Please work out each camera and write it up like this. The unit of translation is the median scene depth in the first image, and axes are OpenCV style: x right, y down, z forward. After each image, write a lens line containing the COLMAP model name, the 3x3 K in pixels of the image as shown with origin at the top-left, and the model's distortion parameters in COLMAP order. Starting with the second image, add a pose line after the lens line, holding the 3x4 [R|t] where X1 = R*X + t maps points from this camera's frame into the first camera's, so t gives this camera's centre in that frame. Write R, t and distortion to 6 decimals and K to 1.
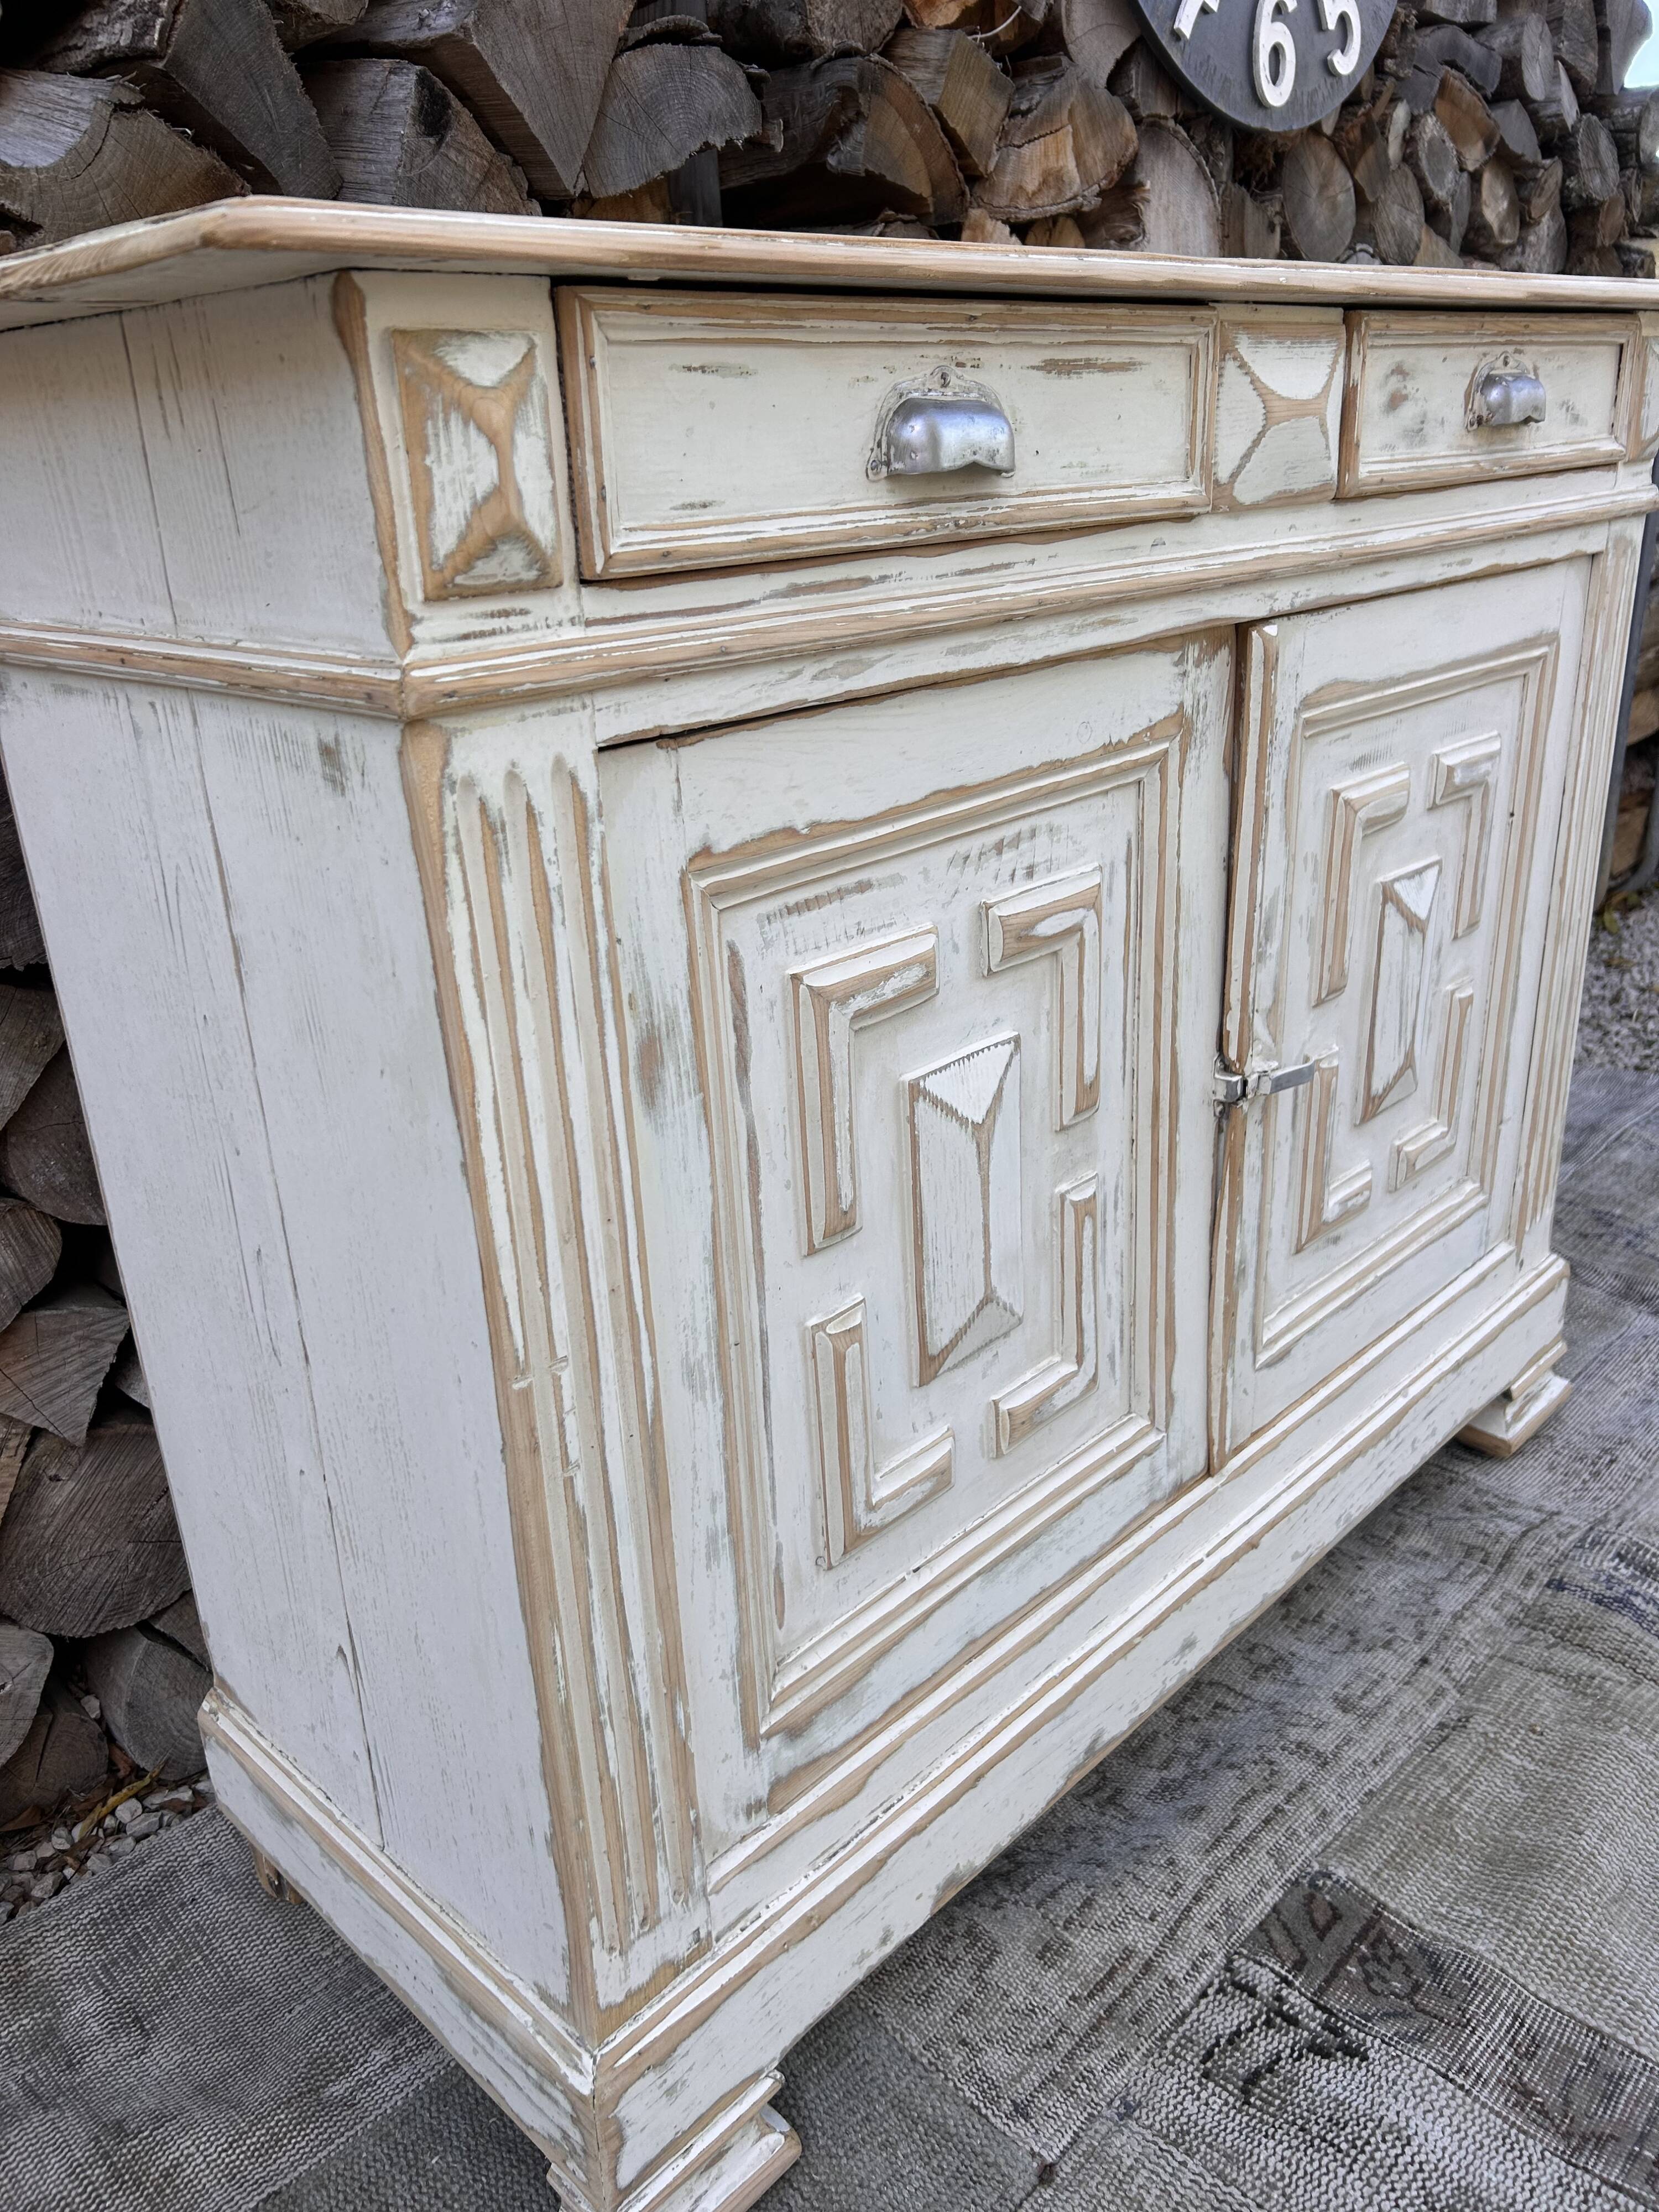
lens RADIAL K [[1677.8, 0, 830.0], [0, 1677.8, 1094.7], [0, 0, 1]] dist [0.044538, -0.048508]
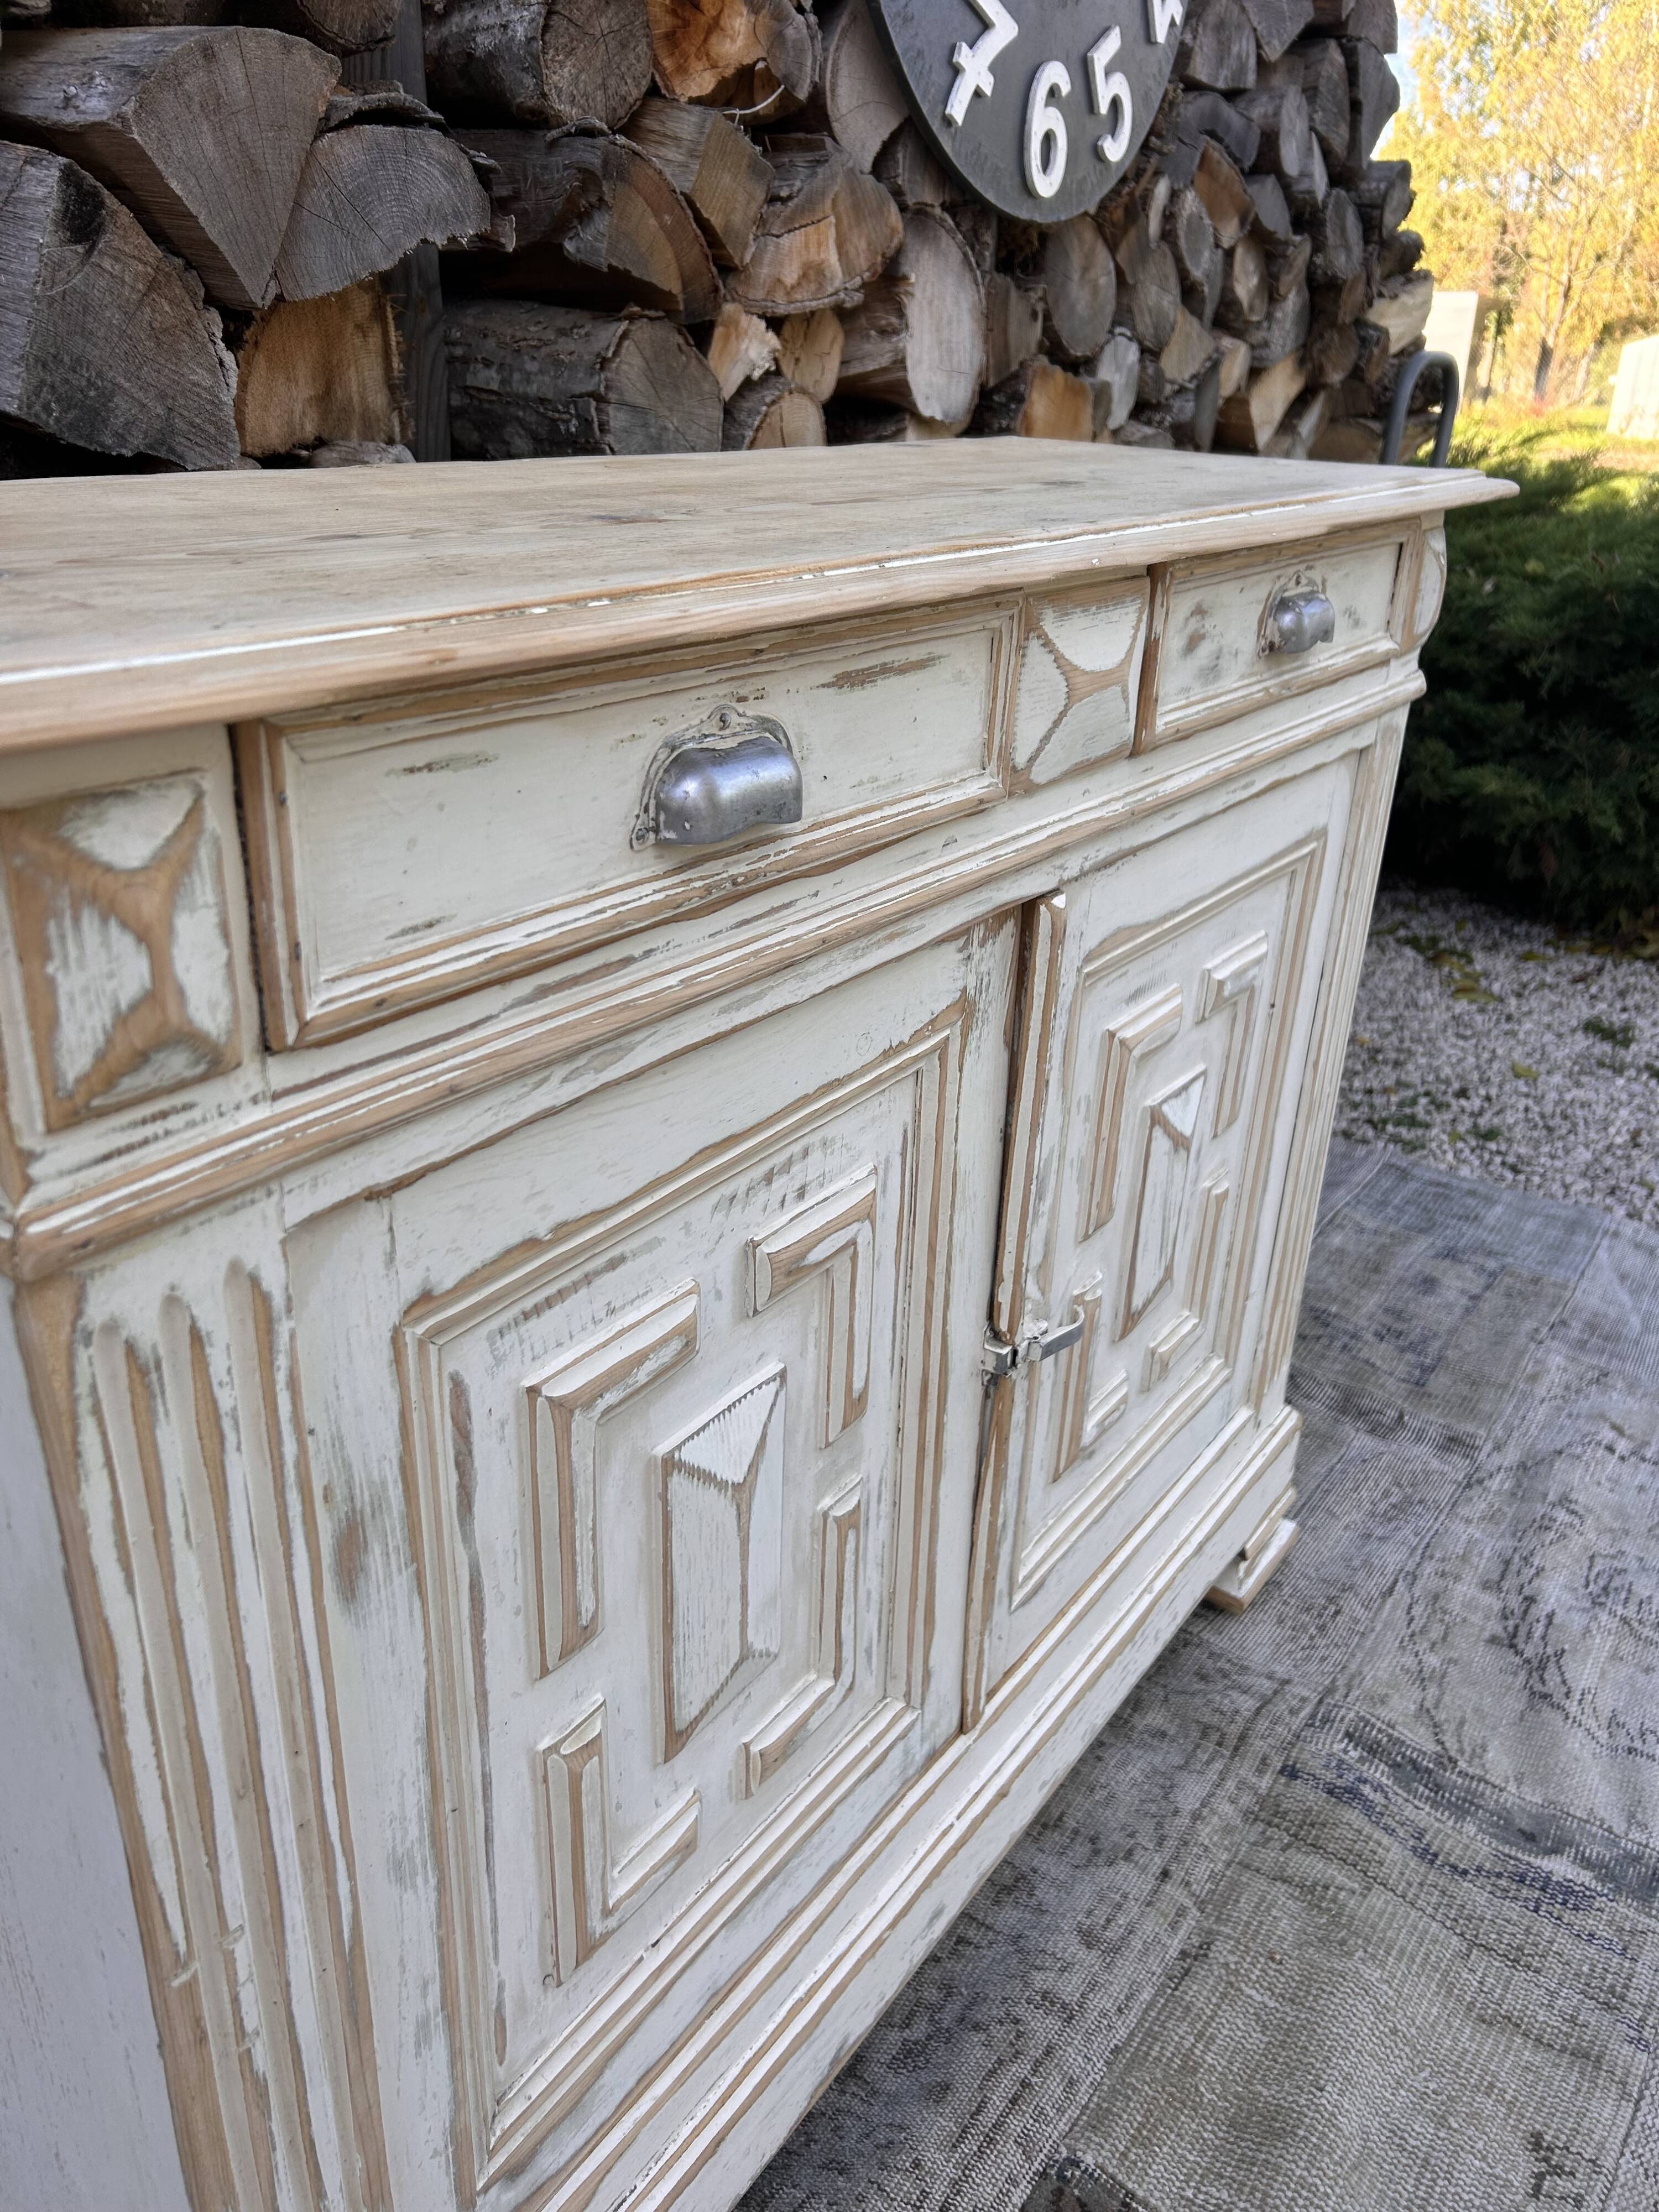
lens RADIAL K [[1677.8, 0, 830.3], [0, 1677.8, 1090.4], [0, 0, 1]] dist [0.044538, -0.048508]
pose [[0.985095, 0.010499, 0.171689, -0.014877], [-0.018537, 0.998802, 0.045282, -0.196764], [-0.171008, -0.047790, 0.984110, 0.114353]]
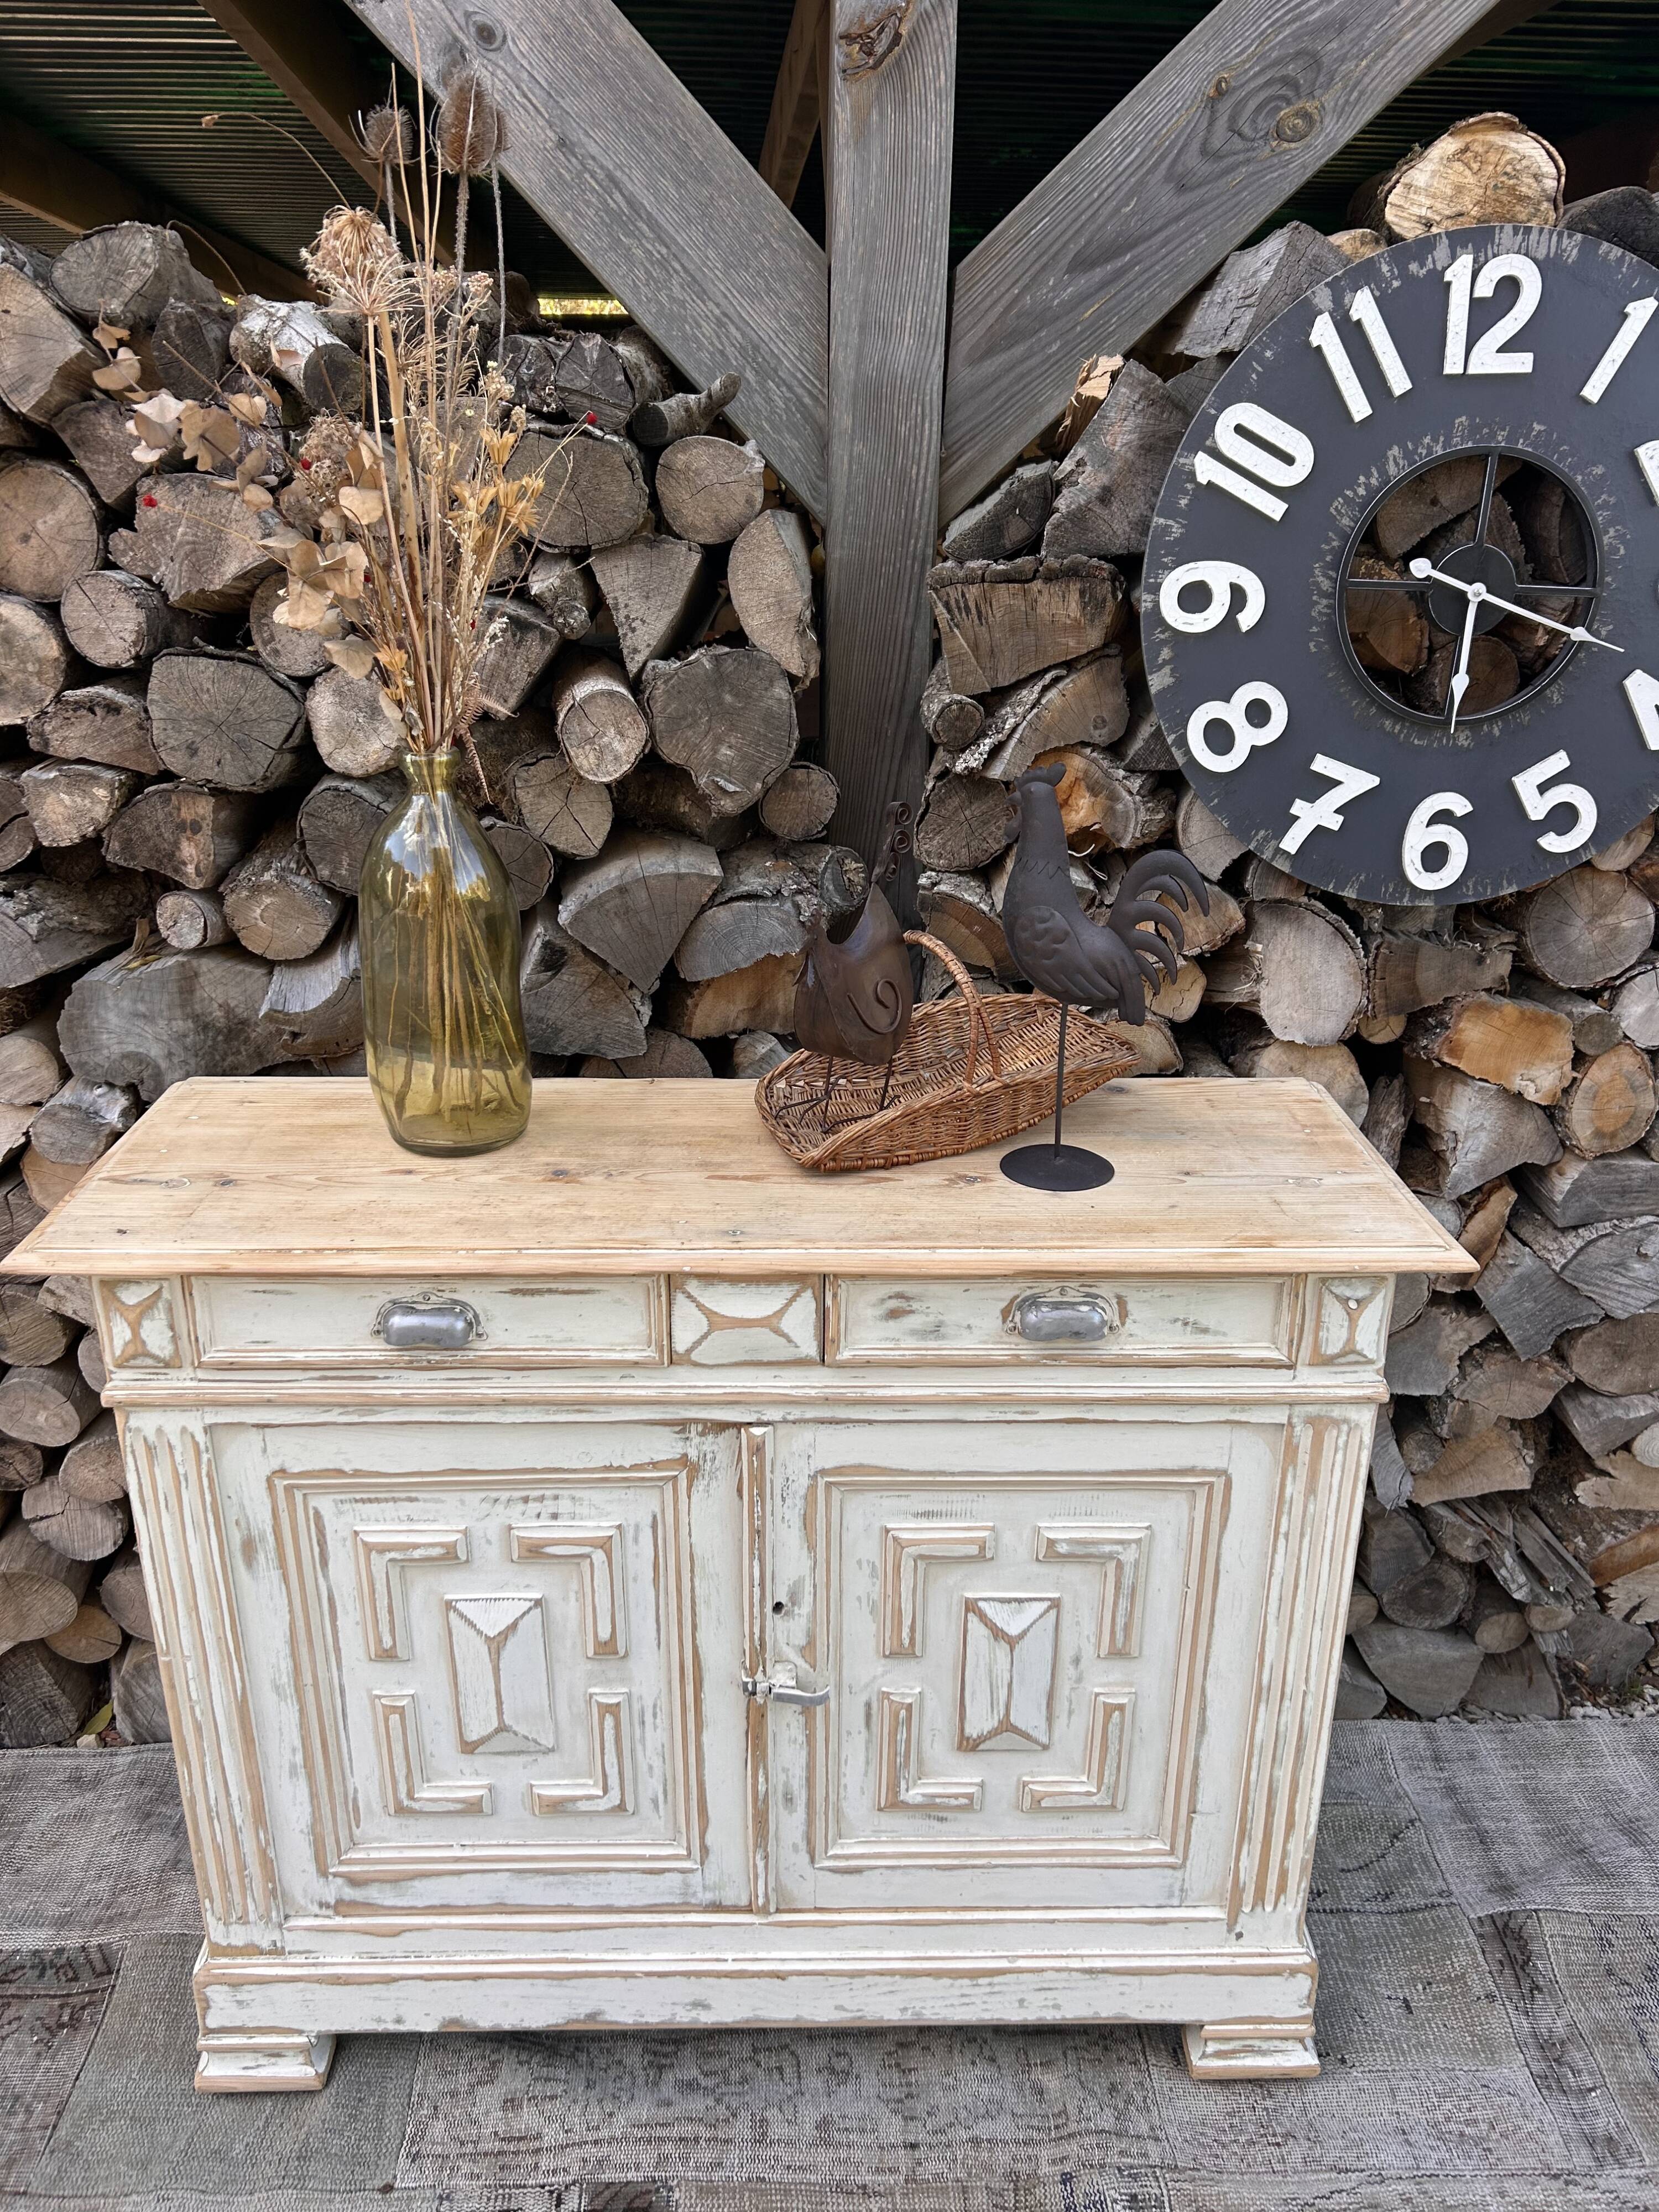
lens RADIAL K [[1677.2, 0, 814.3], [0, 1677.2, 1101.6], [0, 0, 1]] dist [0.046752, -0.053772]
pose [[0.711056, 0.301806, -0.635069, 1.102404], [-0.289274, 0.948783, 0.127007, -0.718971], [0.640874, 0.093400, 0.761943, -0.157449]]
